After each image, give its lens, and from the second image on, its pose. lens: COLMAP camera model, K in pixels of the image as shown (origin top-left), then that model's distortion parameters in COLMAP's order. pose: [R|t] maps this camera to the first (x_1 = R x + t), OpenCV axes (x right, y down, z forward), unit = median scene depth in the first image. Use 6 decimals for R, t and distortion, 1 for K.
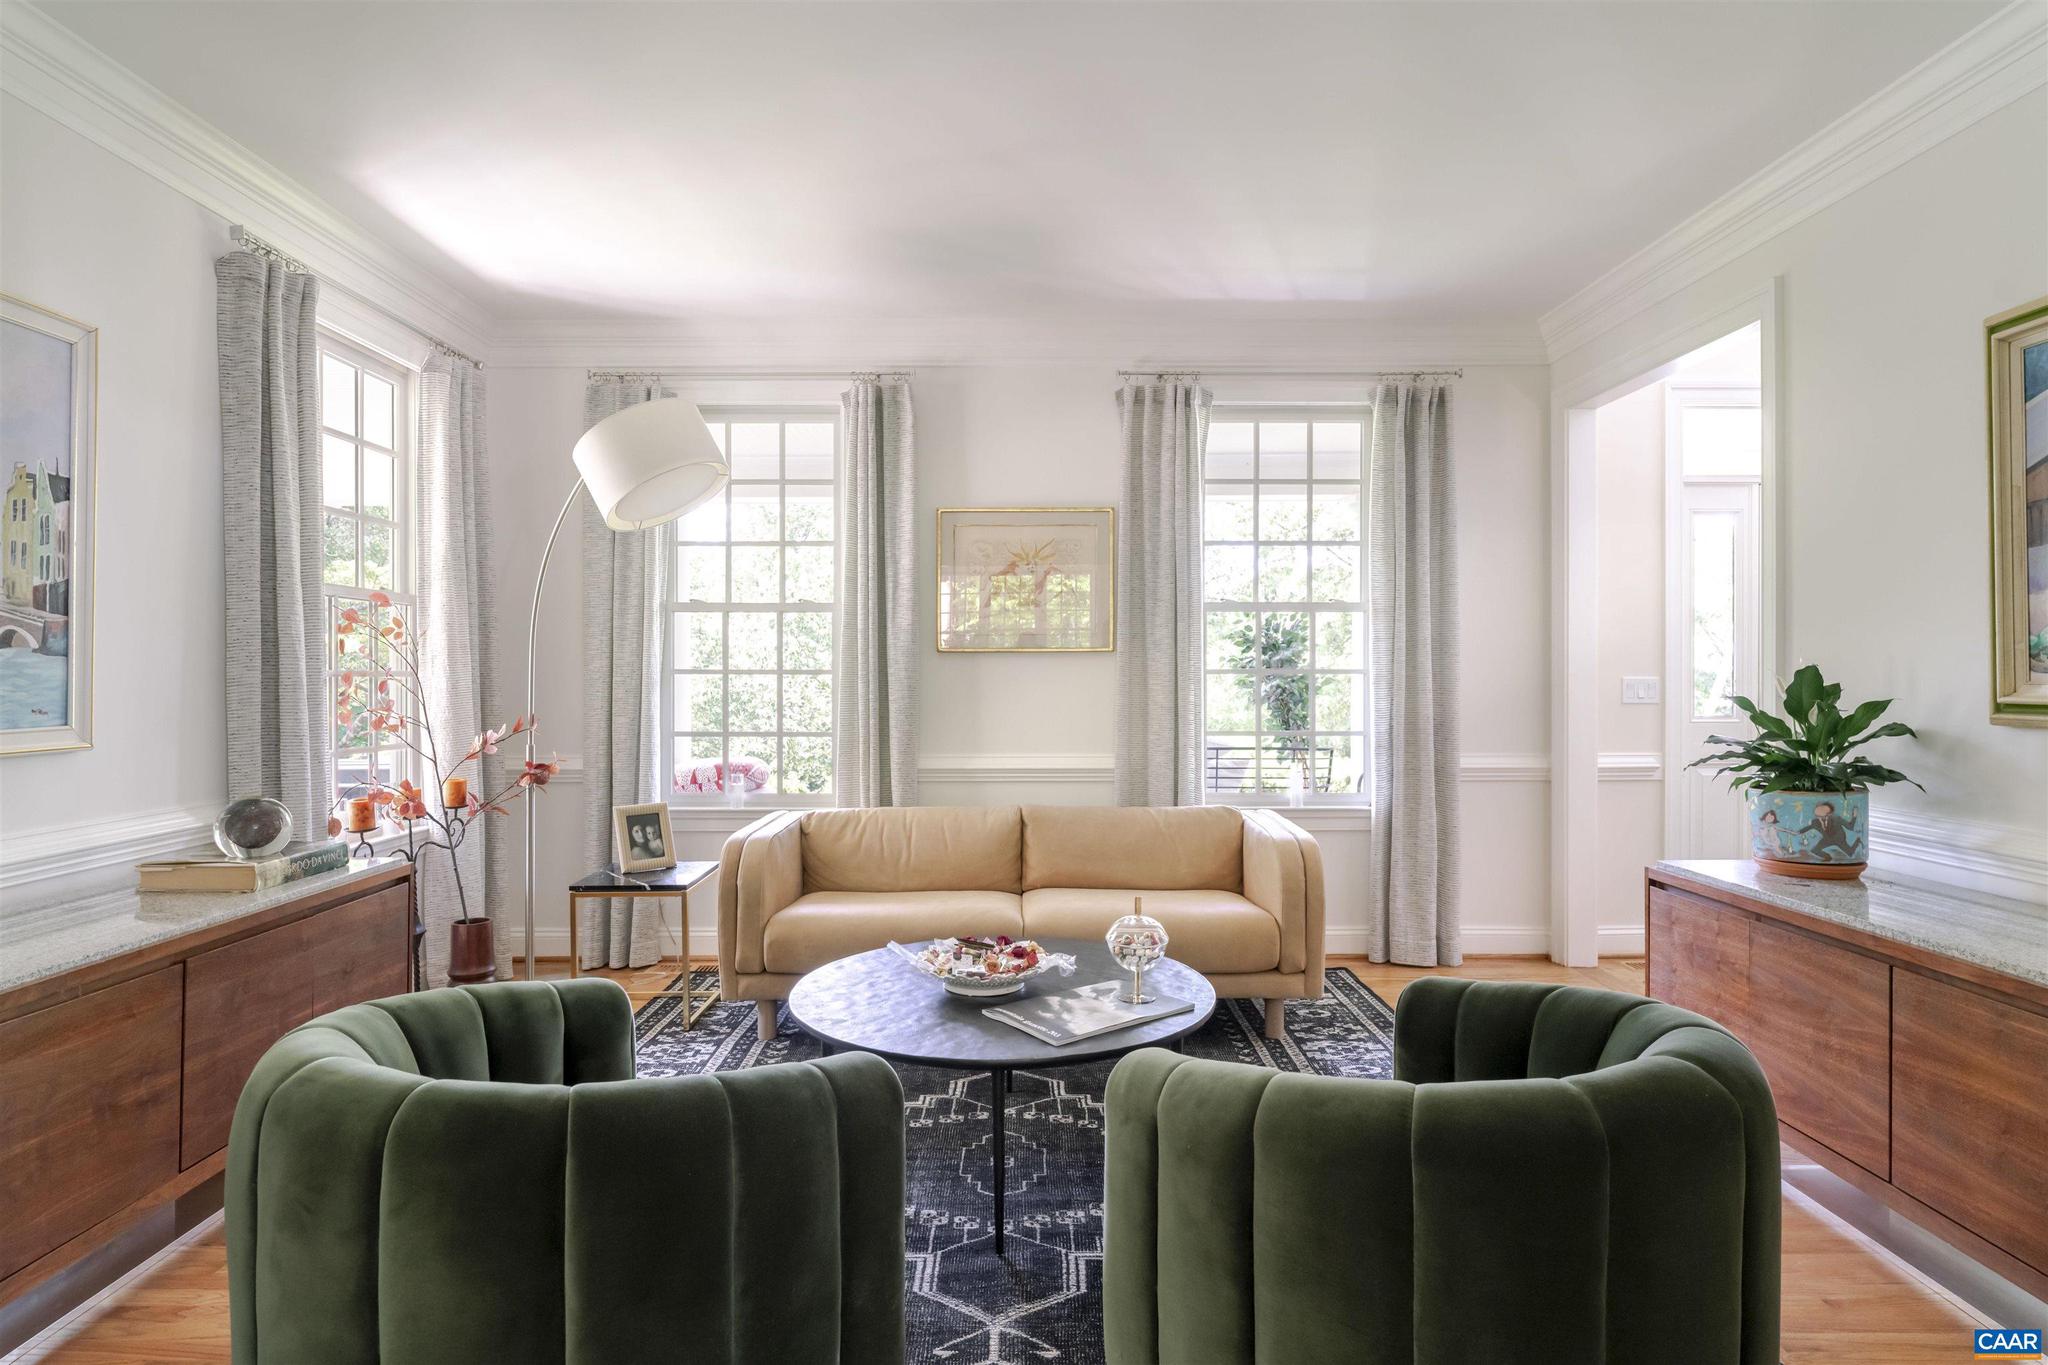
lens RADIAL K [[1087.9, 0, 1025.4], [0, 1087.9, 679.2], [0, 0, 1]] dist [-0.001900, -0.000164]
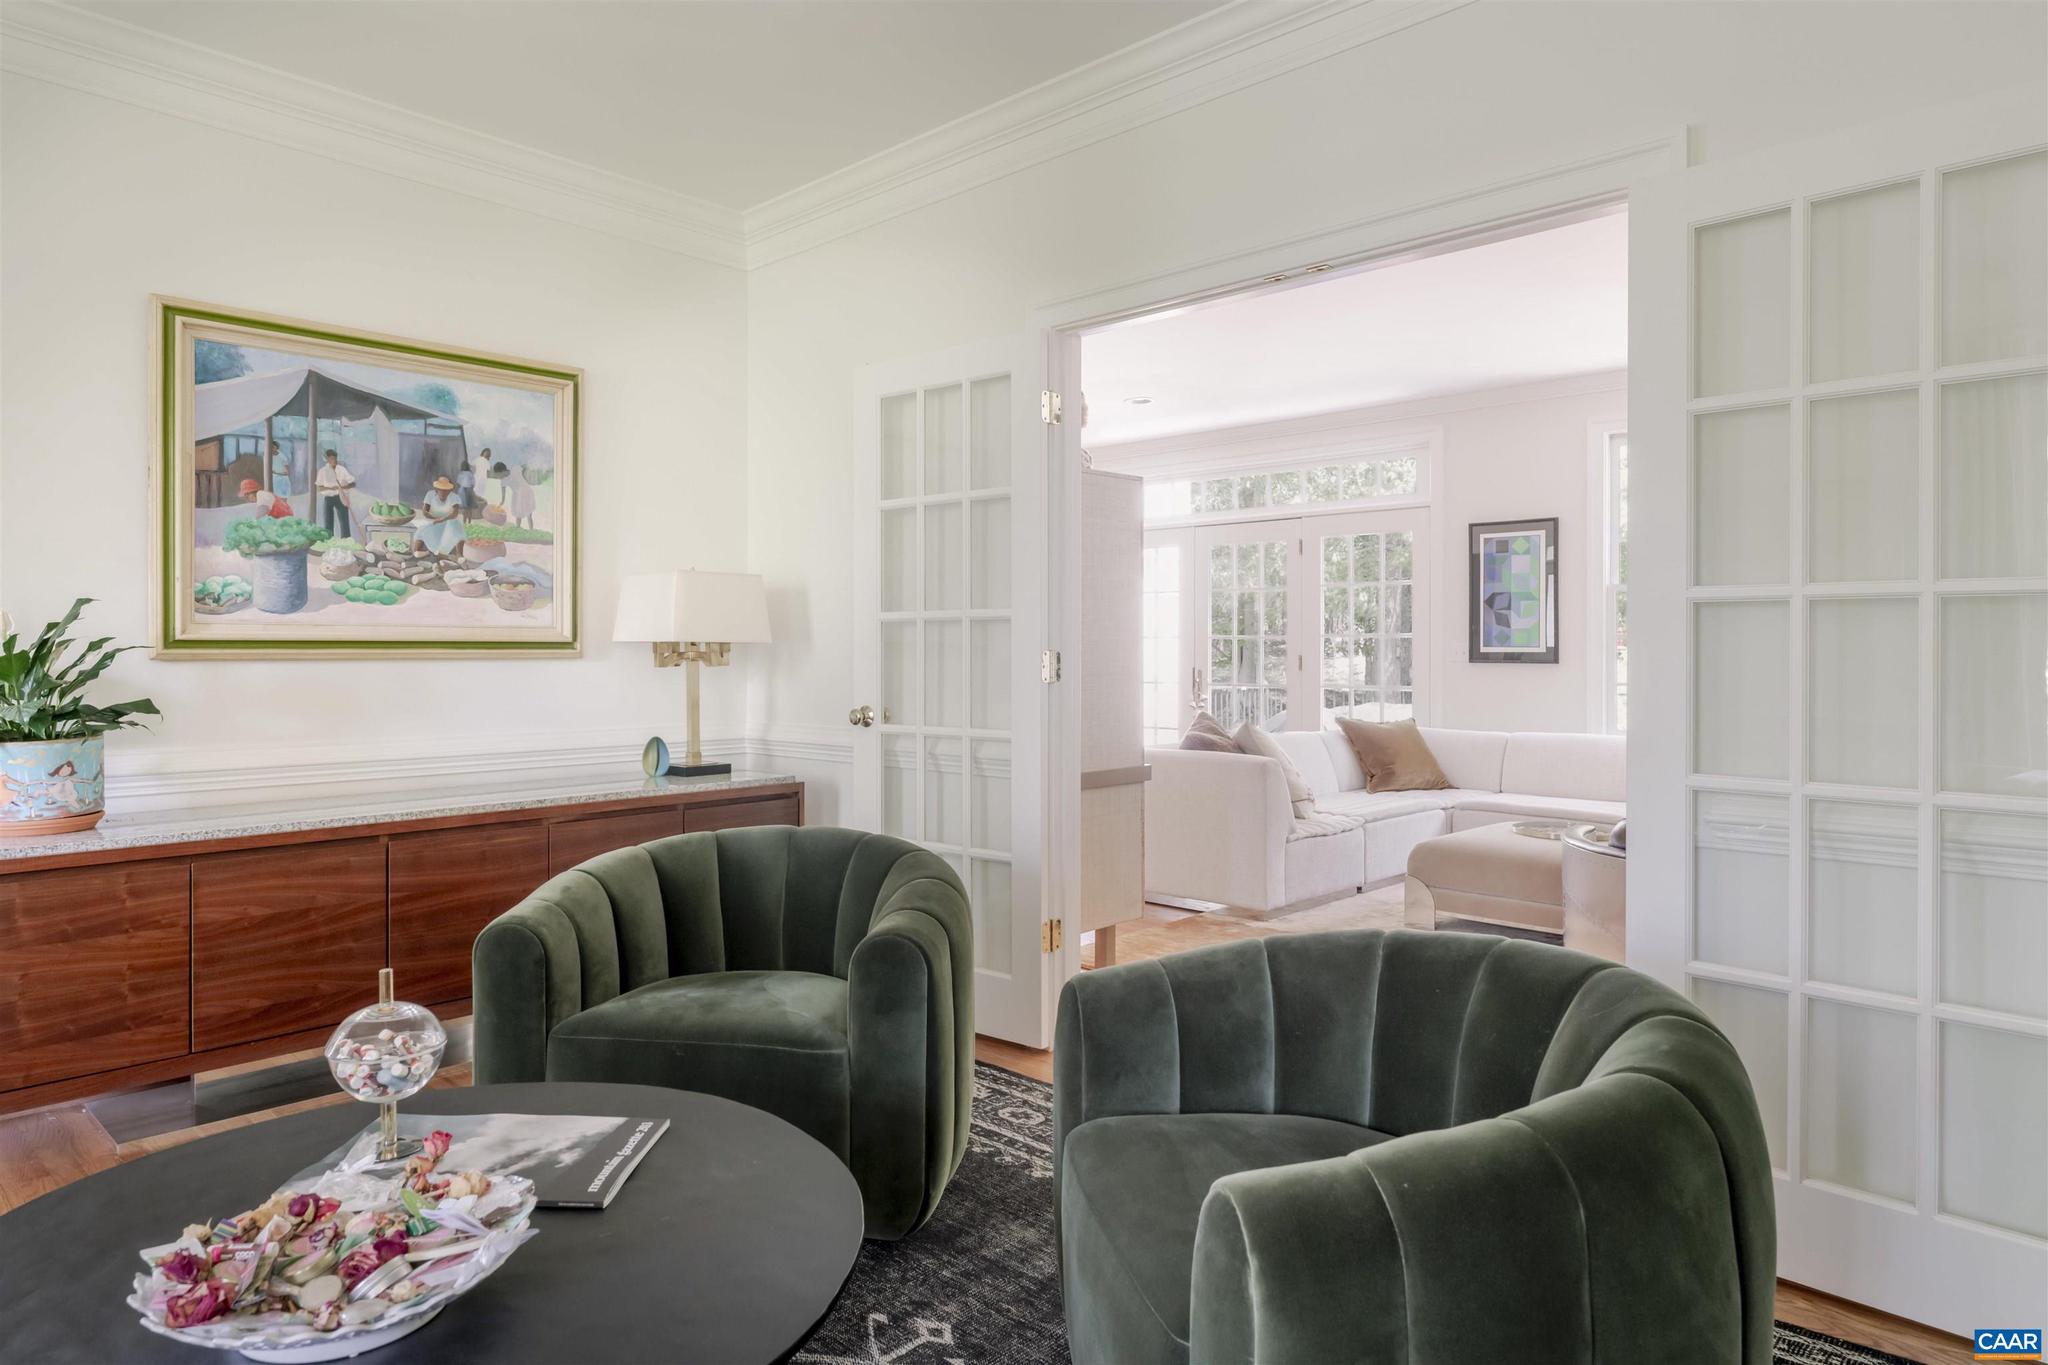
lens RADIAL K [[1182.1, 0, 1023.0], [0, 1182.1, 669.2], [0, 0, 1]] dist [0.001427, 0.000014]
pose [[-0.749743, -0.001268, 0.661728, -0.584879], [0.005692, 0.999949, 0.008365, 0.045823], [-0.661705, 0.010038, -0.749697, 1.322547]]
